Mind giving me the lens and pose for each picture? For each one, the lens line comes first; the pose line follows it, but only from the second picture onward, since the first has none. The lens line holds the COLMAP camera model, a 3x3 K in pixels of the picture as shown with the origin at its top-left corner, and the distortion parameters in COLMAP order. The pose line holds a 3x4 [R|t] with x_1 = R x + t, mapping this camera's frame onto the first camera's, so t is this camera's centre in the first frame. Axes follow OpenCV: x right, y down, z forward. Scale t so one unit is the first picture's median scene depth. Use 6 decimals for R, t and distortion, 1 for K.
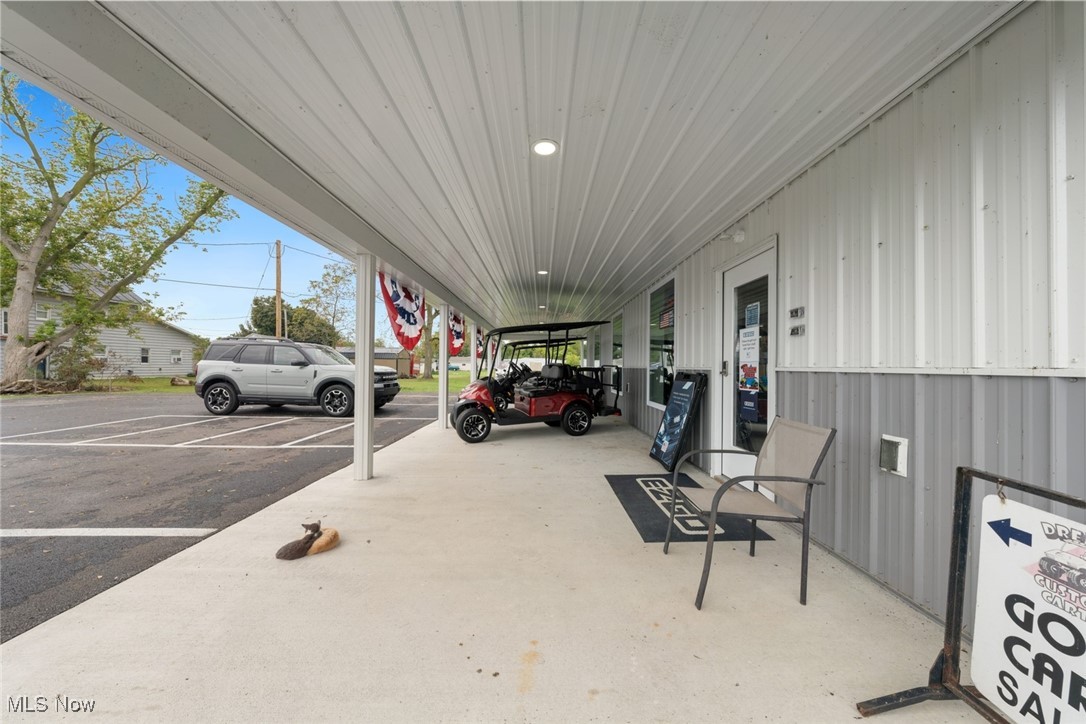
lens RADIAL K [[374.3, 0, 552.1], [0, 374.3, 362.3], [0, 0, 1]] dist [-0.003984, 0.000995]
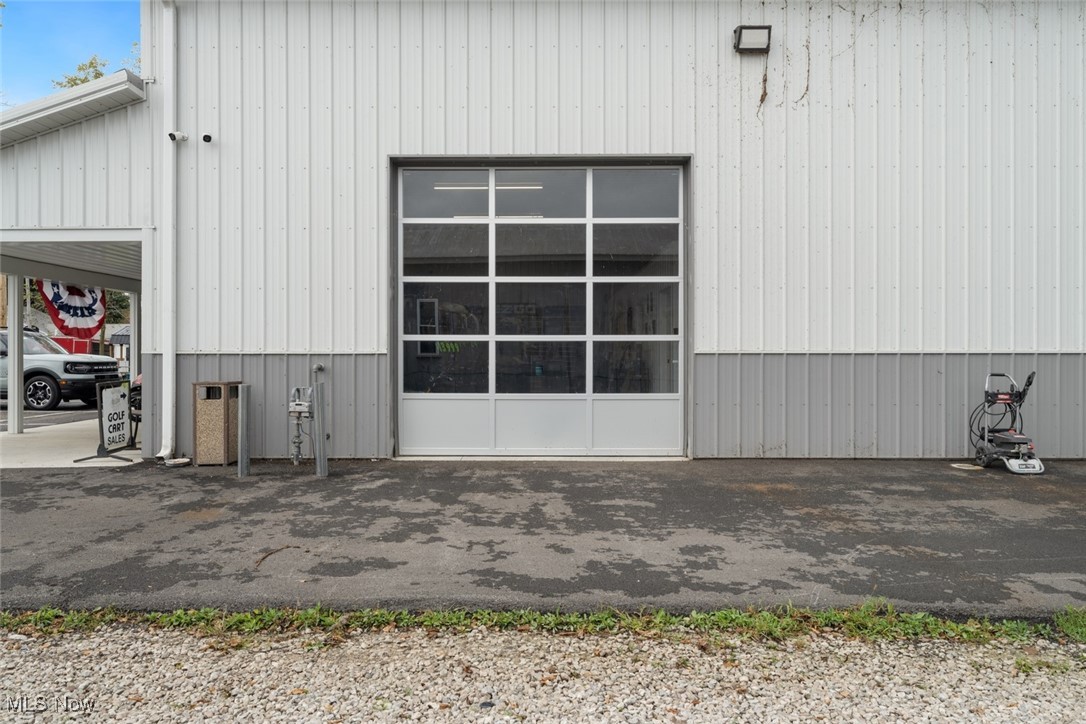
lens RADIAL K [[737.1, 0, 559.3], [0, 737.1, 357.6], [0, 0, 1]] dist [0.002156, -0.000628]
pose [[0.999896, -0.008867, -0.011370, 0.347482], [0.009015, 0.999875, 0.013001, 0.001359], [0.011253, -0.013102, 0.999851, -0.386536]]
